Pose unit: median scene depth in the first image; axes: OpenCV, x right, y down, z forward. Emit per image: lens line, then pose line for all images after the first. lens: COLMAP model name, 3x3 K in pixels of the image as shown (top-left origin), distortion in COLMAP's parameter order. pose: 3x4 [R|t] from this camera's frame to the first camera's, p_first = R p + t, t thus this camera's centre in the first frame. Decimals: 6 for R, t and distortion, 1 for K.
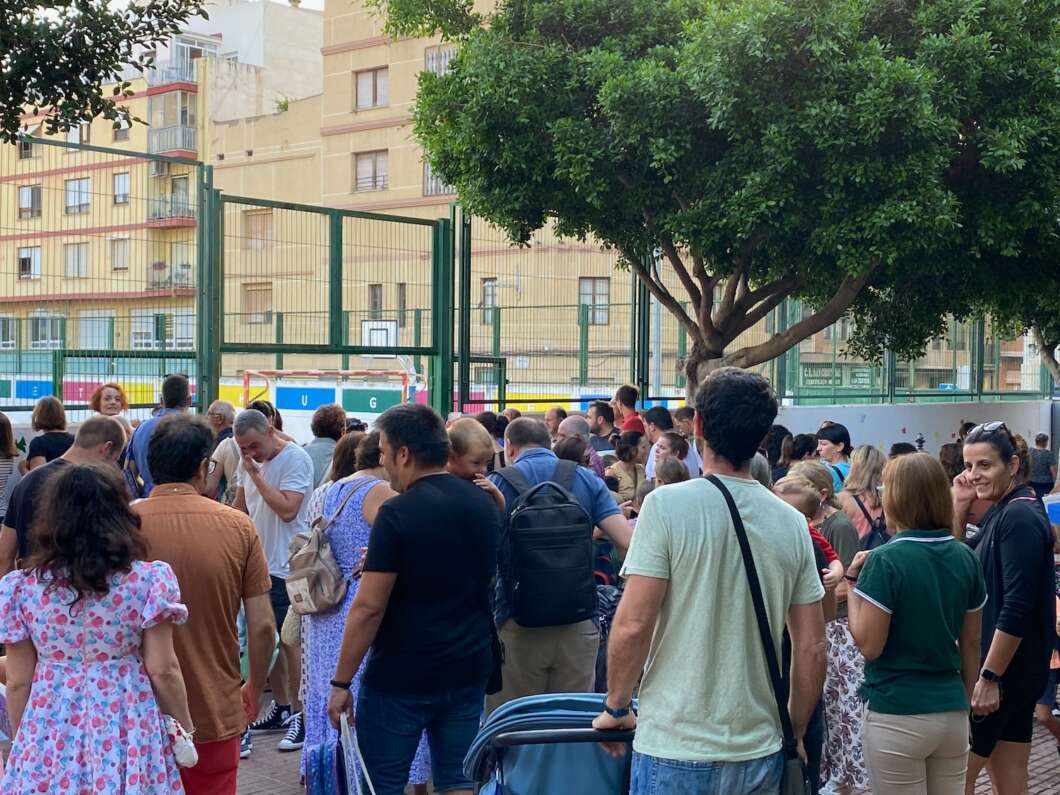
lens RADIAL K [[1447.0, 0, 571.6], [0, 1447.0, 381.3], [0, 0, 1]] dist [0.122980, -0.027889]
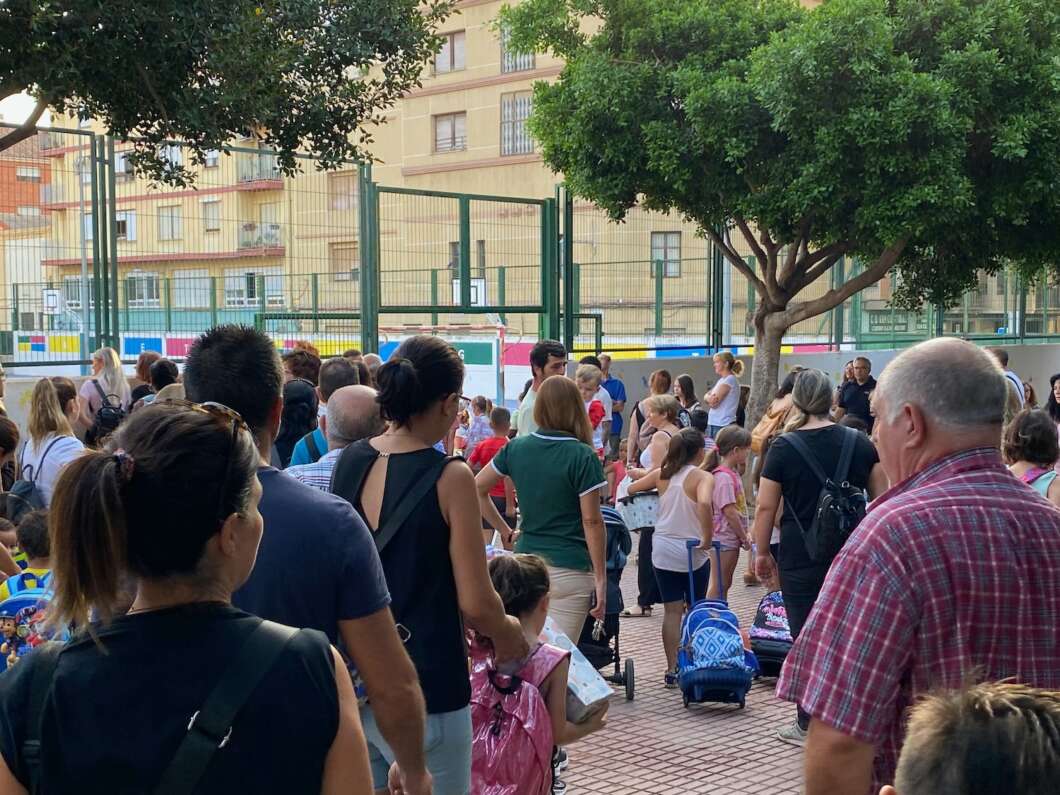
lens RADIAL K [[1488.6, 0, 534.6], [0, 1488.6, 413.4], [0, 0, 1]] dist [0.205828, -0.703831]
pose [[0.997614, -0.011185, -0.068121, -0.023501], [0.014880, 0.998431, 0.053984, -0.001642], [0.067411, -0.054869, 0.996215, -0.304664]]
